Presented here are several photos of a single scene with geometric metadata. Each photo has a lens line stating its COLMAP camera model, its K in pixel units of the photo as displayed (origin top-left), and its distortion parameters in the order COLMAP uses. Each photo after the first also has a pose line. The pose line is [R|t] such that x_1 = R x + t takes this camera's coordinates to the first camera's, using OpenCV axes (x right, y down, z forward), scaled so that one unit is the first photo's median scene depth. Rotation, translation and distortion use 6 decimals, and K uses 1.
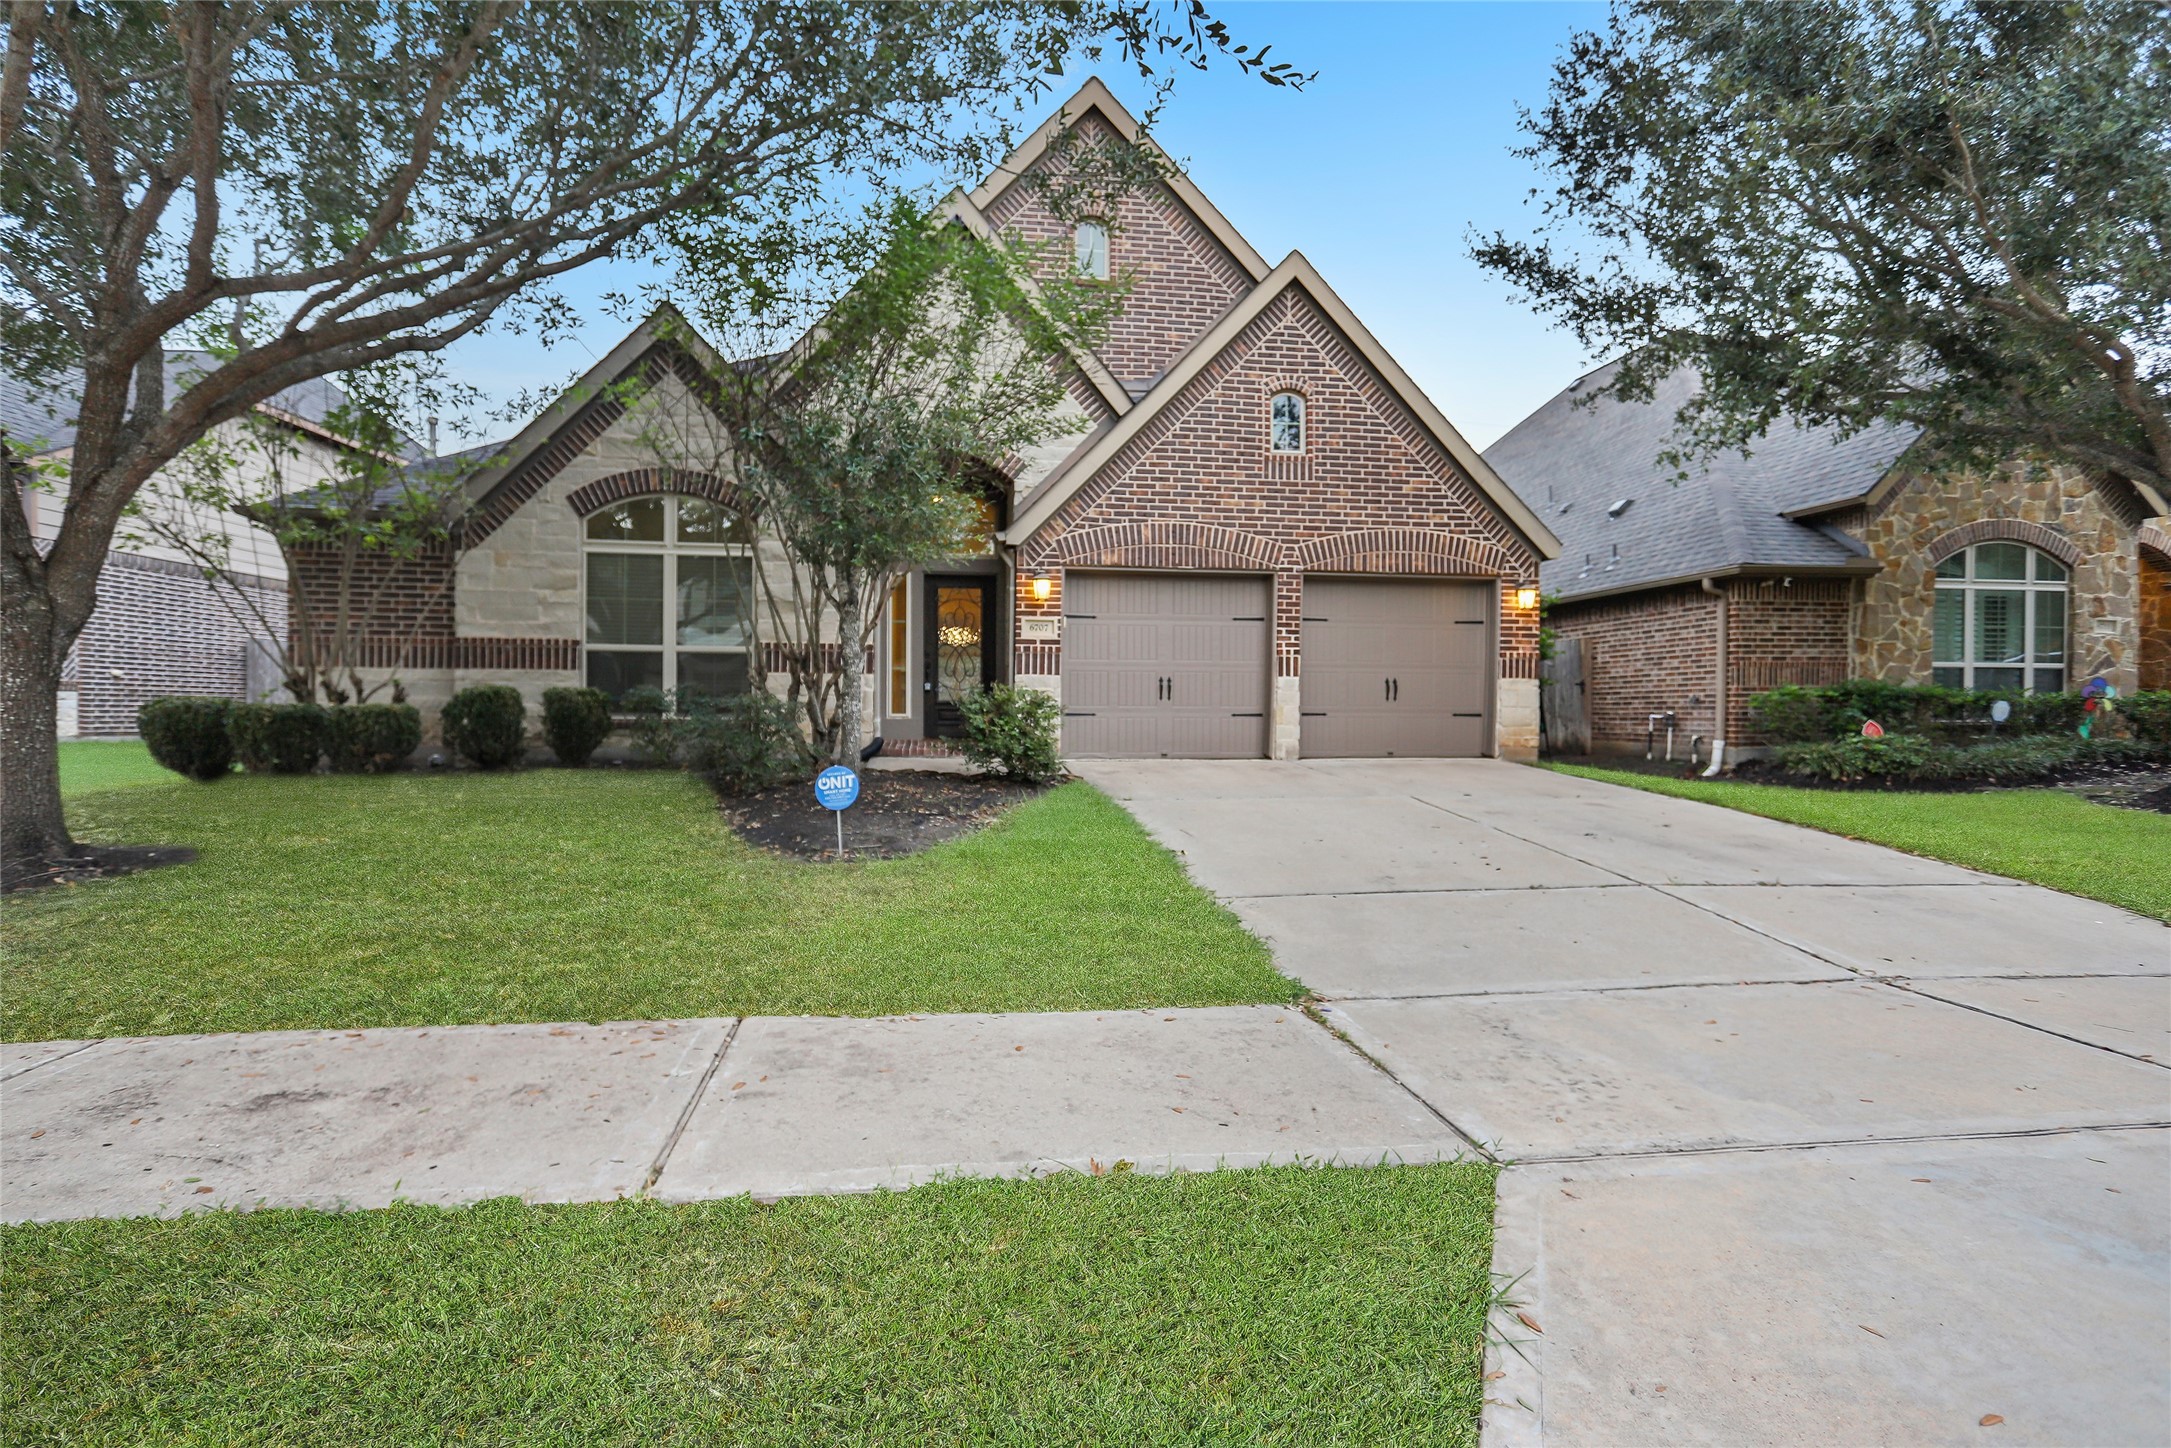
lens RADIAL K [[1128.4, 0, 1071.9], [0, 1128.4, 728.2], [0, 0, 1]] dist [0.002095, 0.000478]
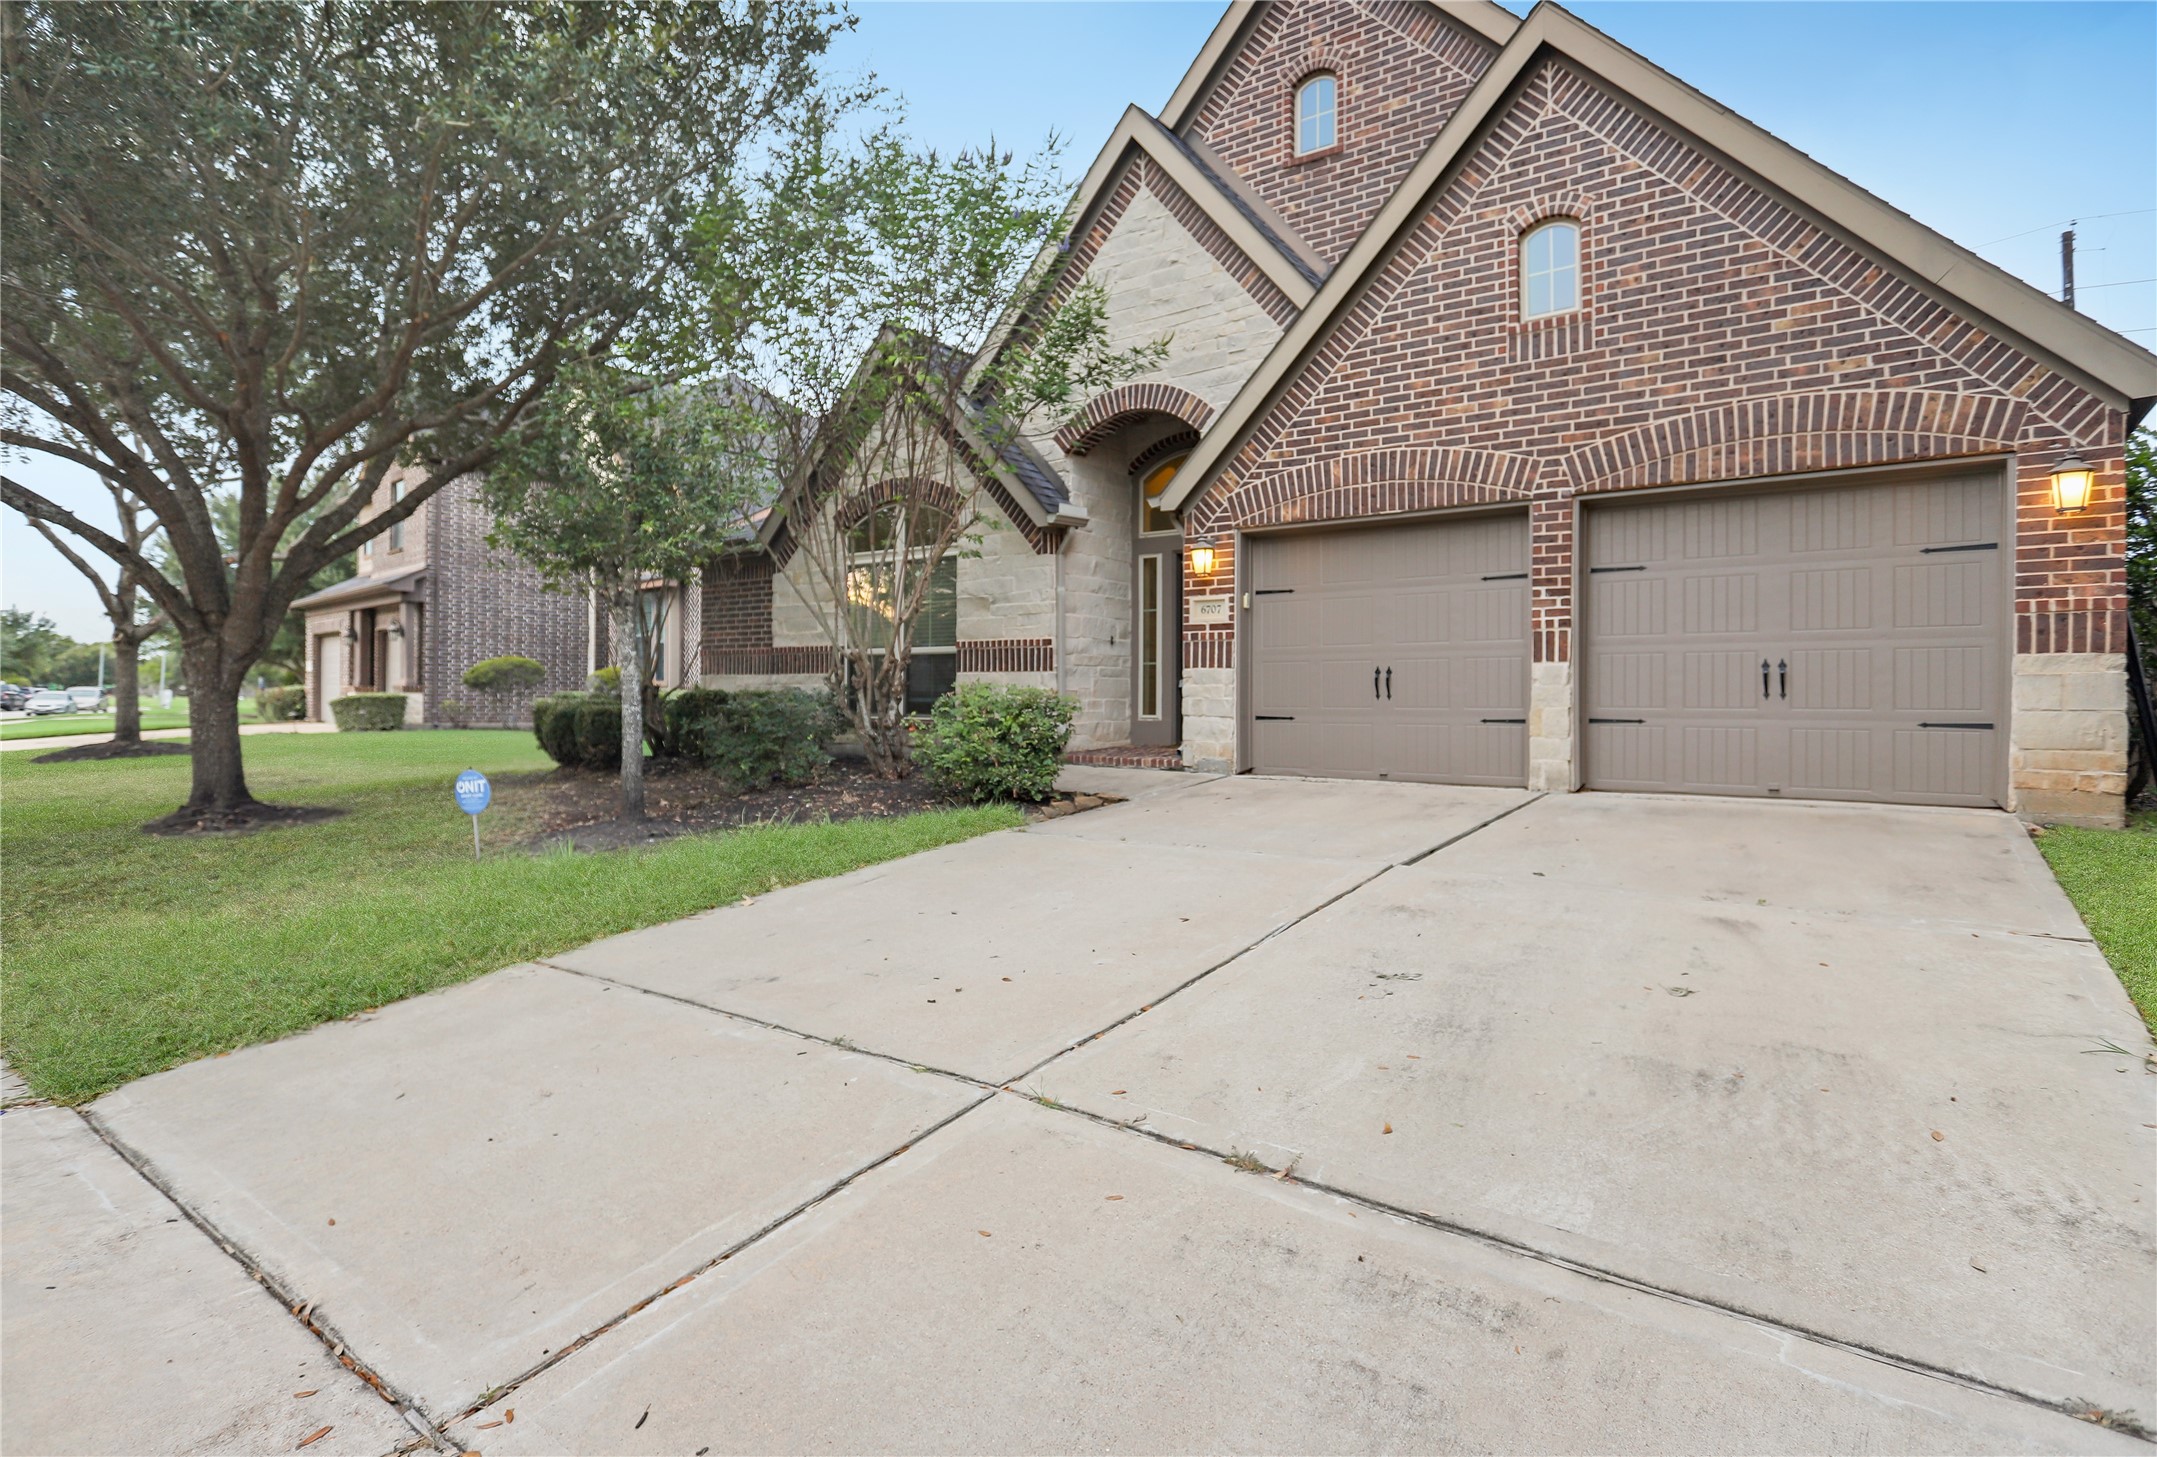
lens RADIAL K [[1121.2, 0, 1075.0], [0, 1121.2, 710.8], [0, 0, 1]] dist [0.002095, 0.000478]
pose [[0.702703, 0.003810, -0.711473, 0.457085], [-0.015426, 0.999832, -0.009881, -0.007265], [0.711316, 0.017919, 0.702644, 0.359886]]
